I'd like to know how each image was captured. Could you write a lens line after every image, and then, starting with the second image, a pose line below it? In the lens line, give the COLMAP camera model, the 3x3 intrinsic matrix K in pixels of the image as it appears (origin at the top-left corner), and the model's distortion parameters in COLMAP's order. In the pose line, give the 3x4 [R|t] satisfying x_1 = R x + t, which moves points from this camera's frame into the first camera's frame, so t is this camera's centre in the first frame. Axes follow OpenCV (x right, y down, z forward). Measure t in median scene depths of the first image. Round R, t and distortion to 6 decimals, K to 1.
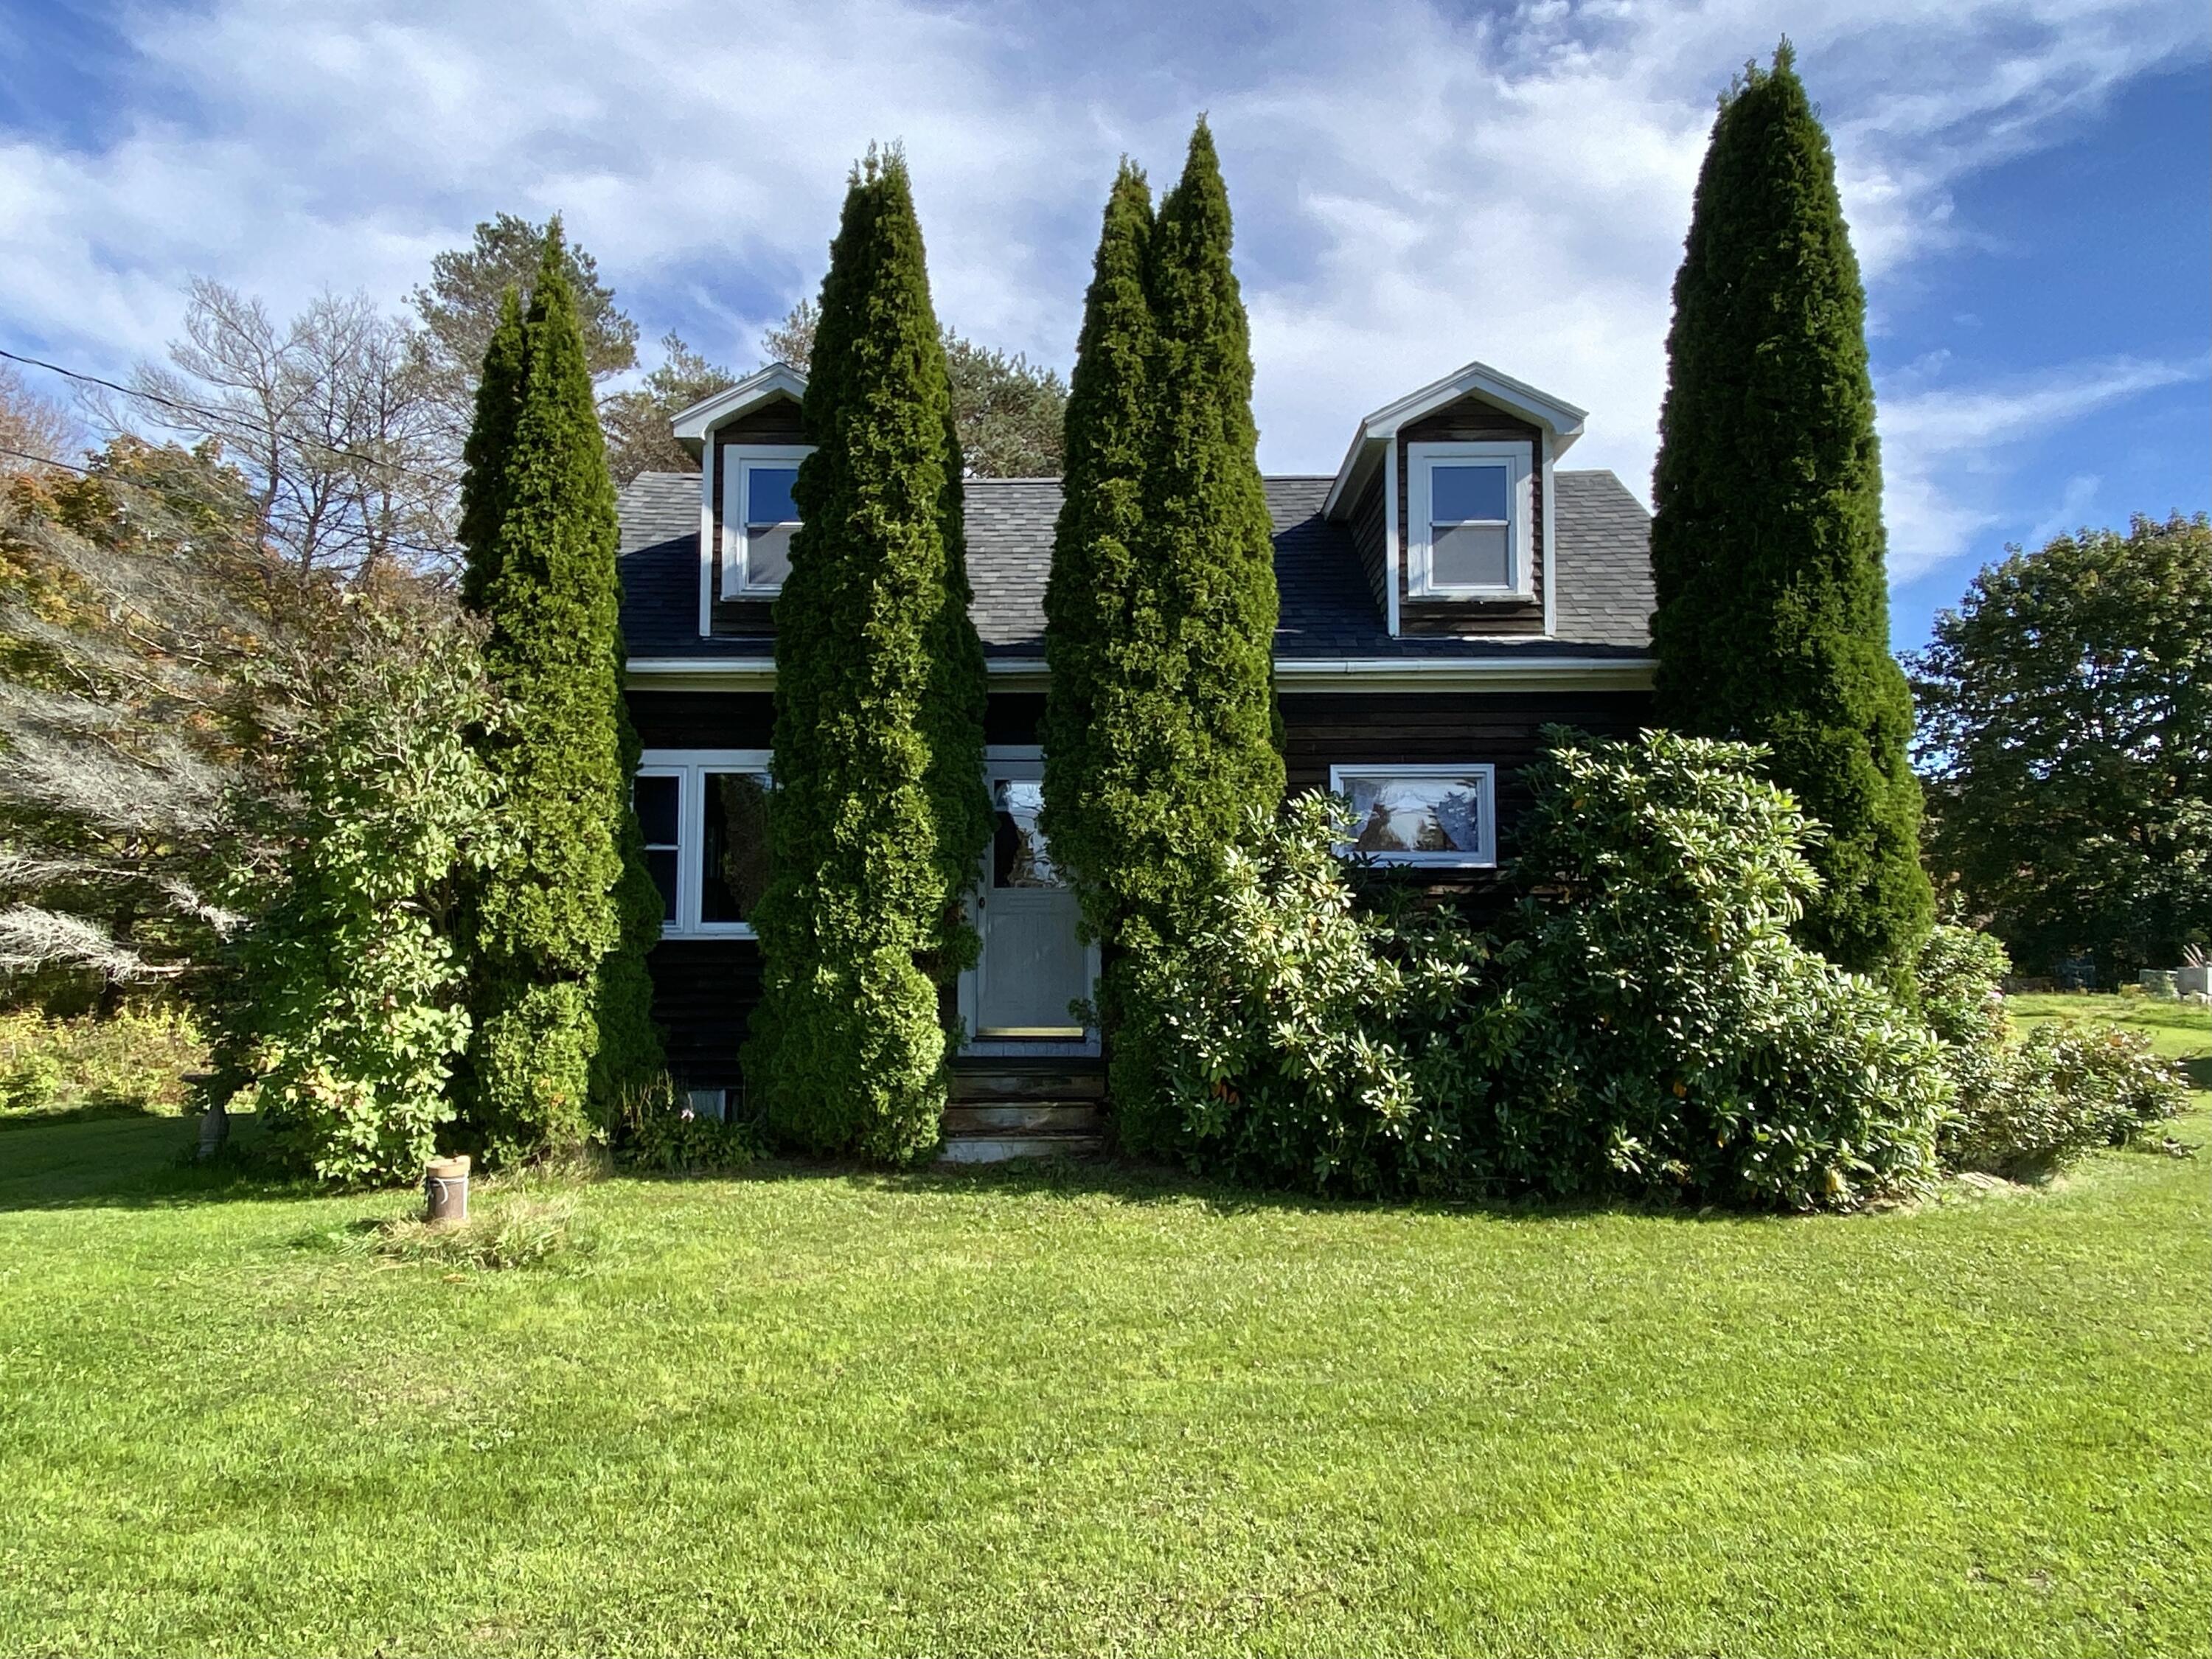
lens RADIAL K [[1526.2, 0, 1105.6], [0, 1526.2, 828.9], [0, 0, 1]] dist [0.048711, -0.044746]
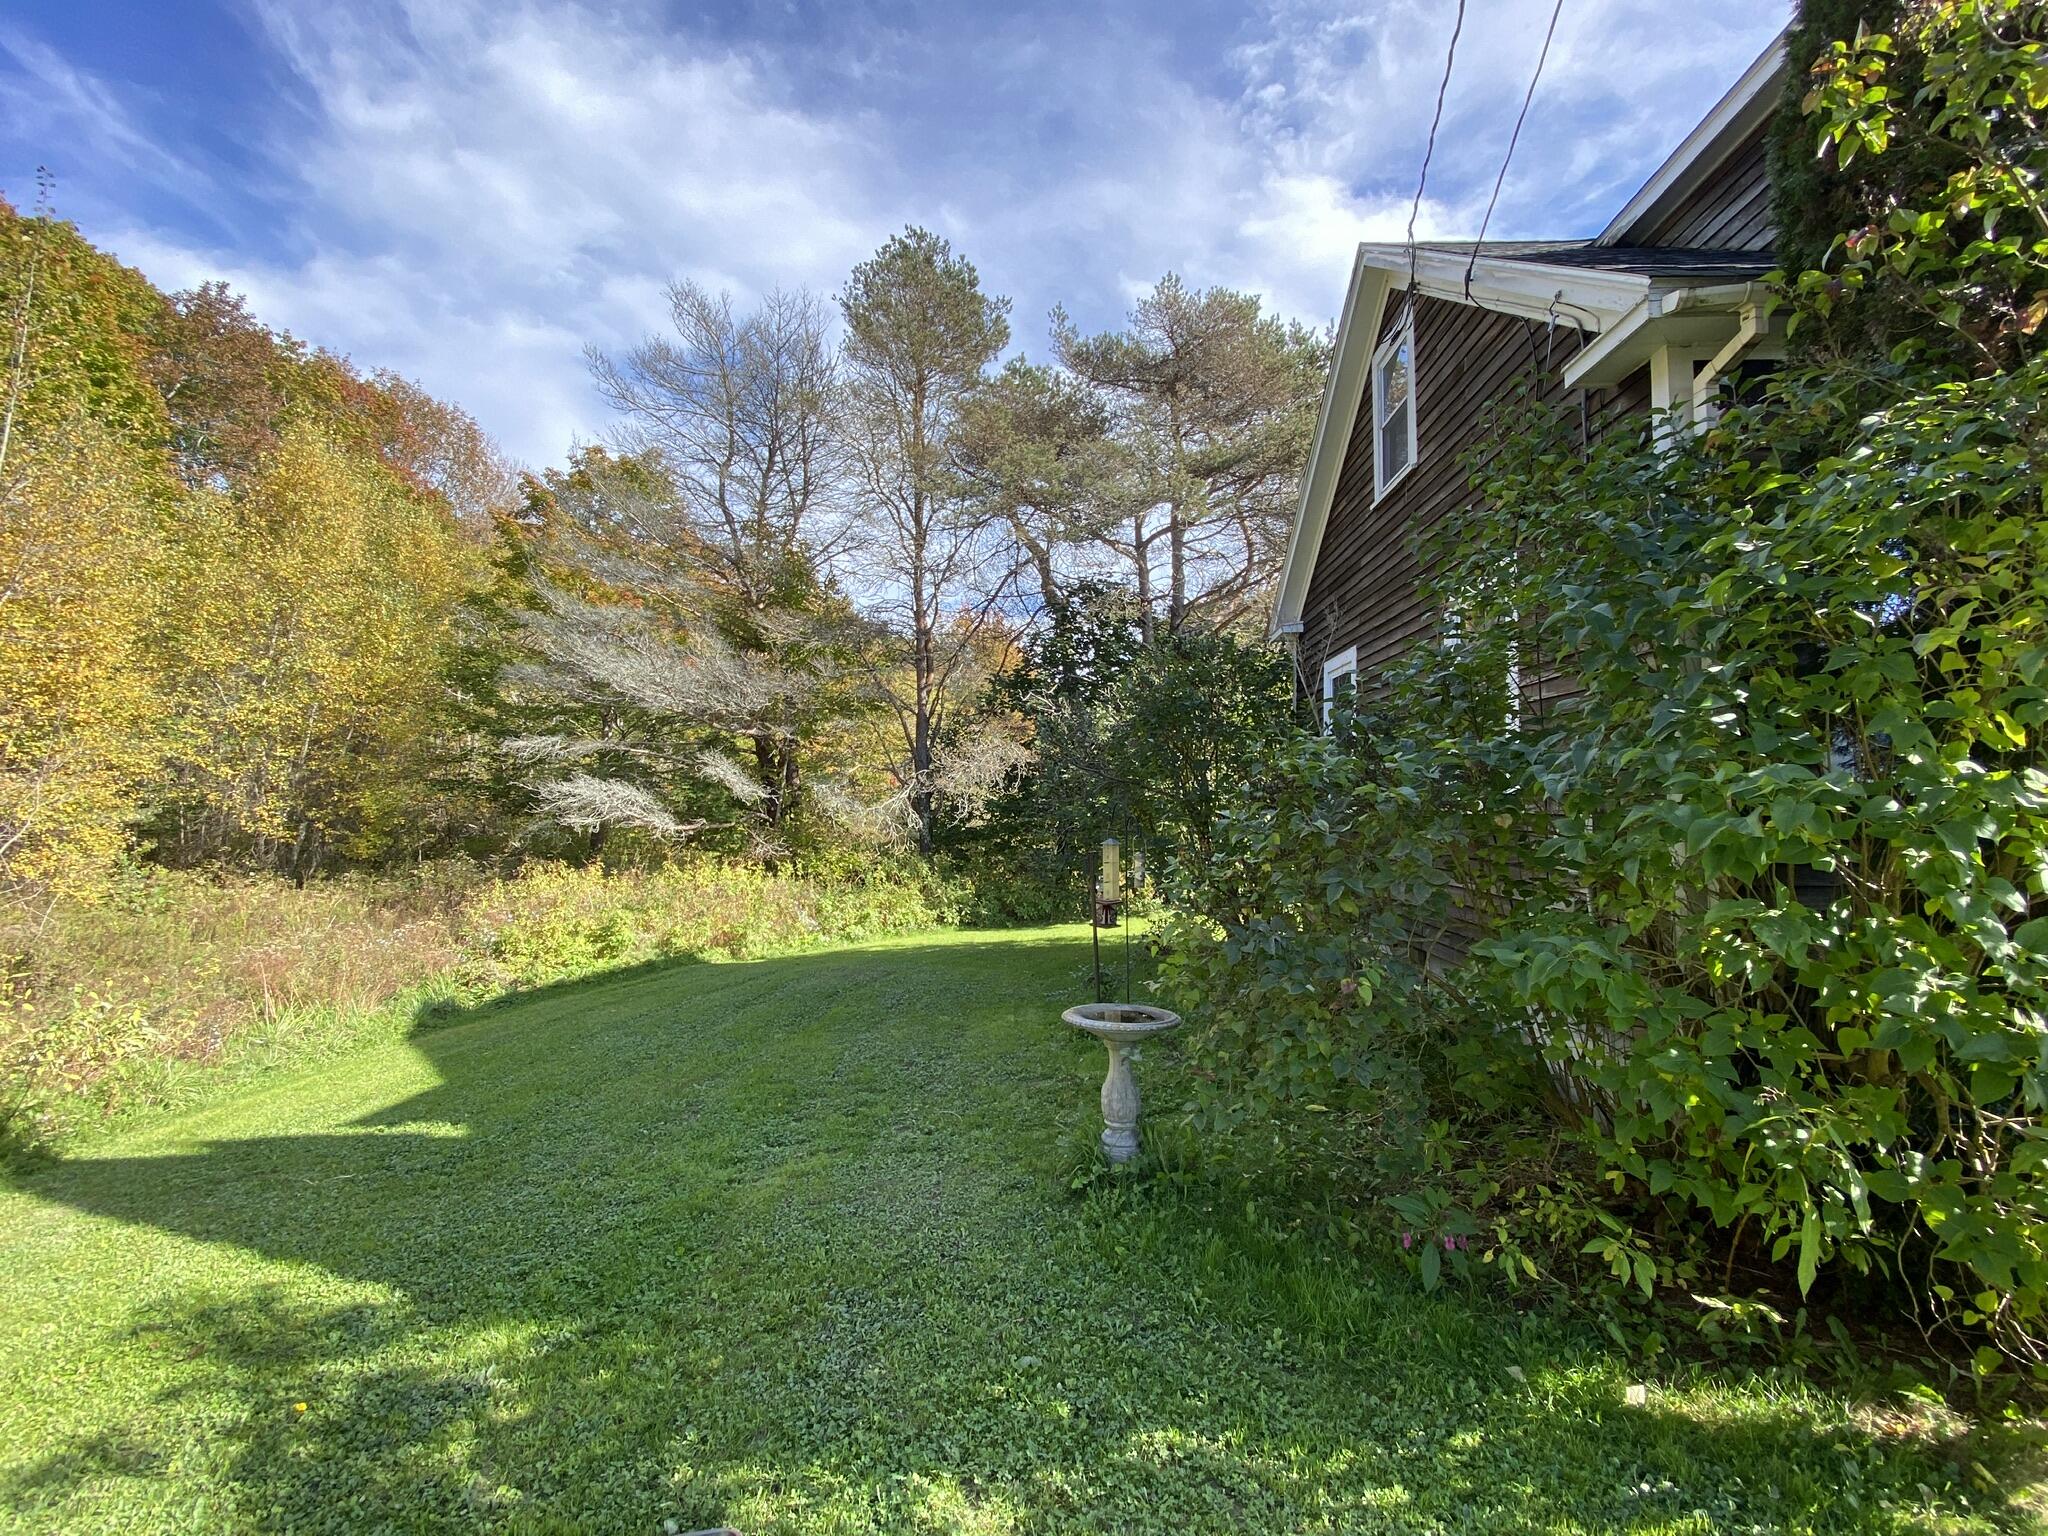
lens RADIAL K [[839.3, 0, 1024.0], [0, 839.3, 768.0], [0, 0, 1]] dist [0.001147, -0.020568]
pose [[0.999351, -0.006168, -0.035482, -0.341118], [0.007263, 0.999498, 0.030834, 0.027750], [0.035274, -0.031071, 0.998895, 0.379664]]
